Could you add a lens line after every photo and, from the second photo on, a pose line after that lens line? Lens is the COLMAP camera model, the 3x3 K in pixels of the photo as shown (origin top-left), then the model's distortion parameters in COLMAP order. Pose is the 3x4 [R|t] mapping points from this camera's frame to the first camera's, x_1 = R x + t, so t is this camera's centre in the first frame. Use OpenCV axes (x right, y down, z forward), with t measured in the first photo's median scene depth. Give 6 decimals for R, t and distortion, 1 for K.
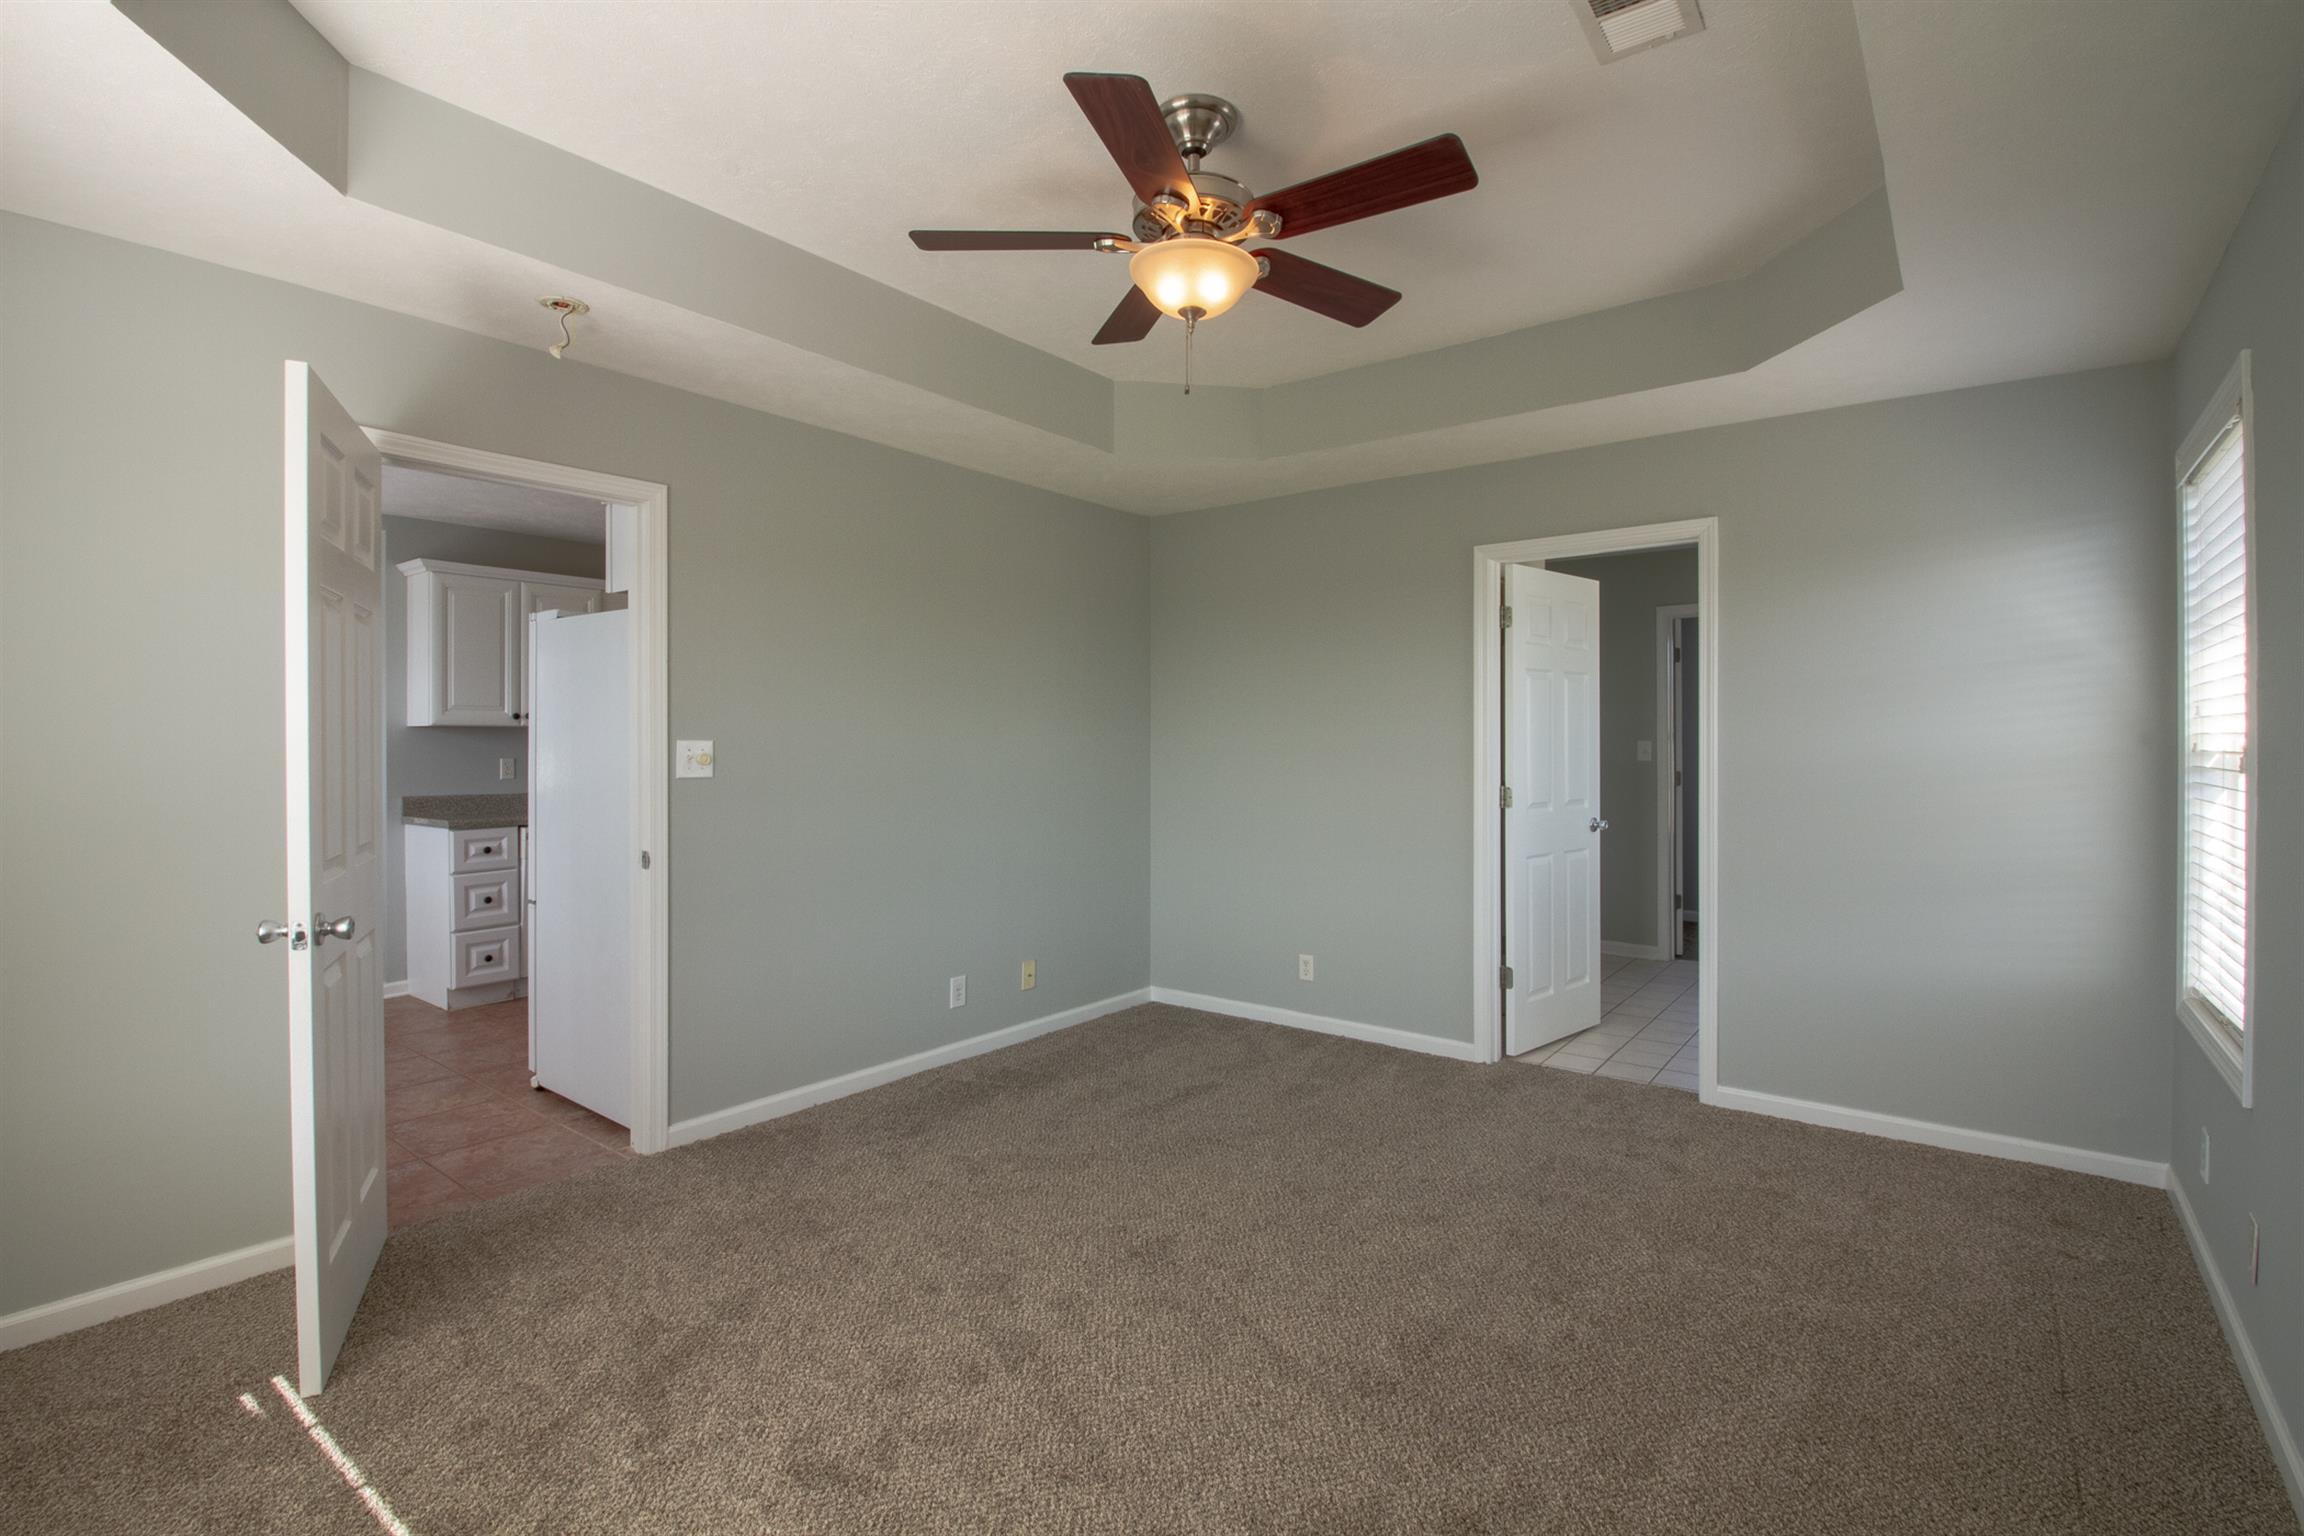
lens RADIAL K [[1071.4, 0, 1143.8], [0, 1071.4, 743.0], [0, 0, 1]] dist [-0.000423, -0.000092]
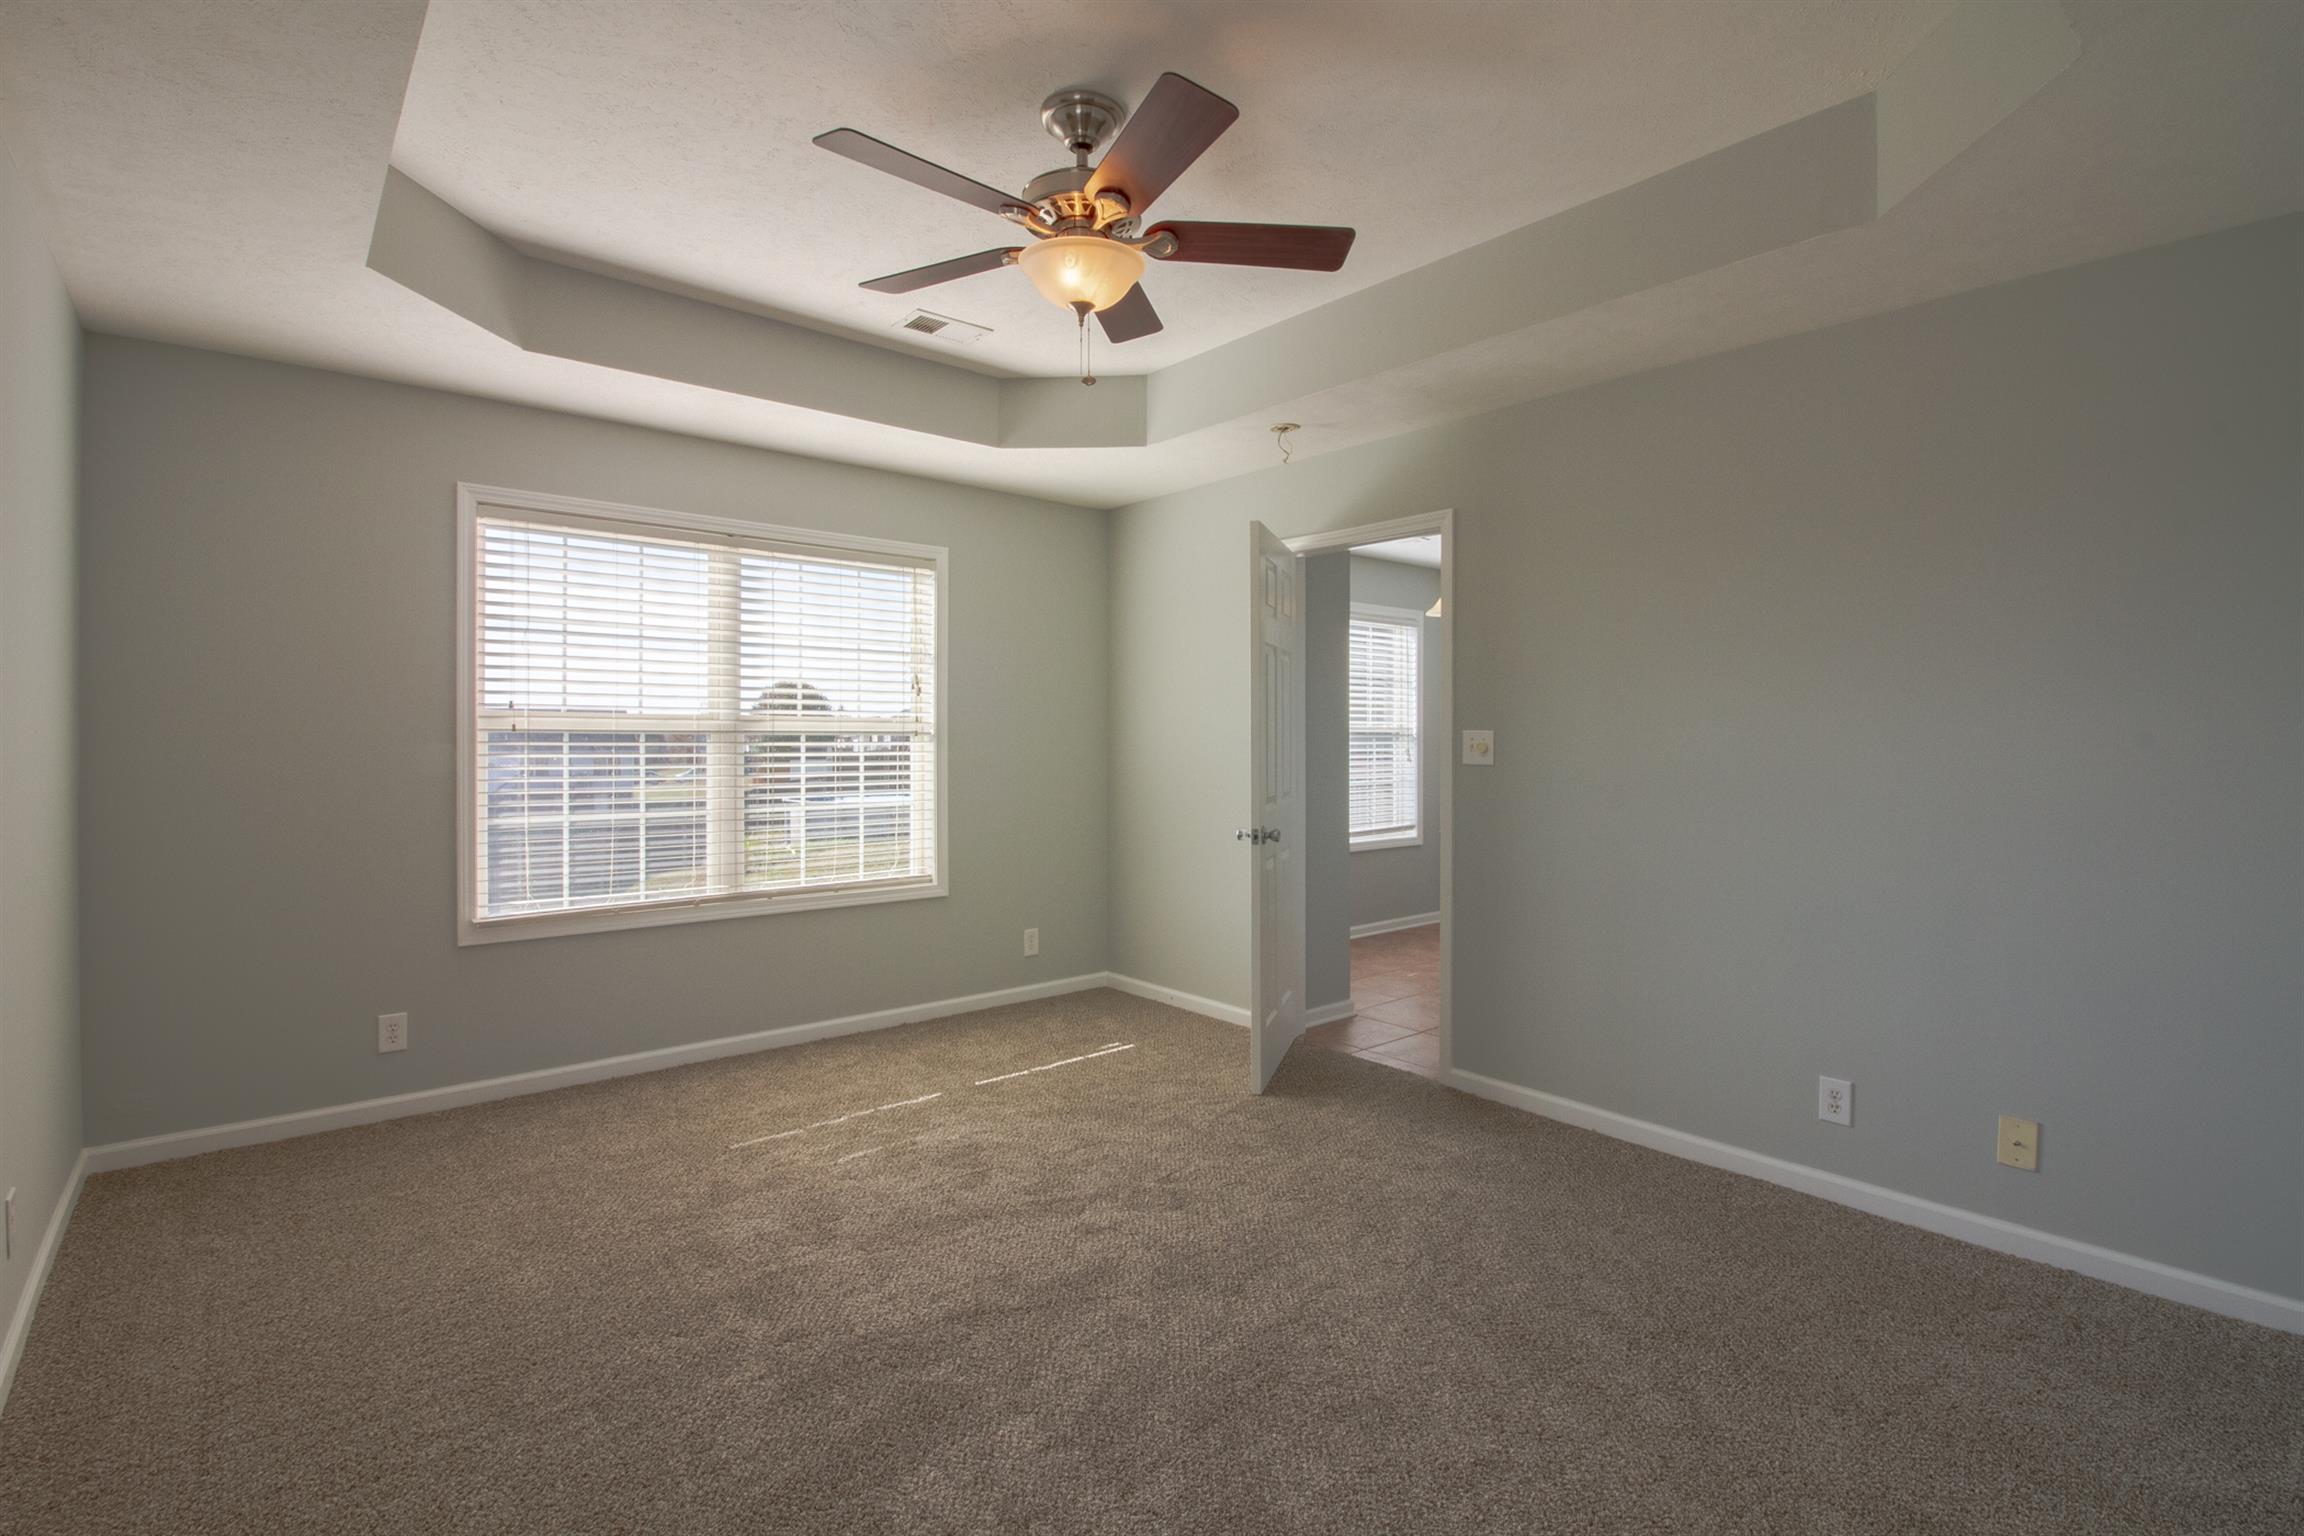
lens RADIAL K [[1071.4, 0, 1143.8], [0, 1071.4, 743.0], [0, 0, 1]] dist [-0.000423, -0.000092]
pose [[-0.209495, 0.004520, -0.977799, 1.023510], [-0.004276, 0.999976, 0.005539, 0.008352], [0.977800, 0.005341, -0.209470, 1.264435]]
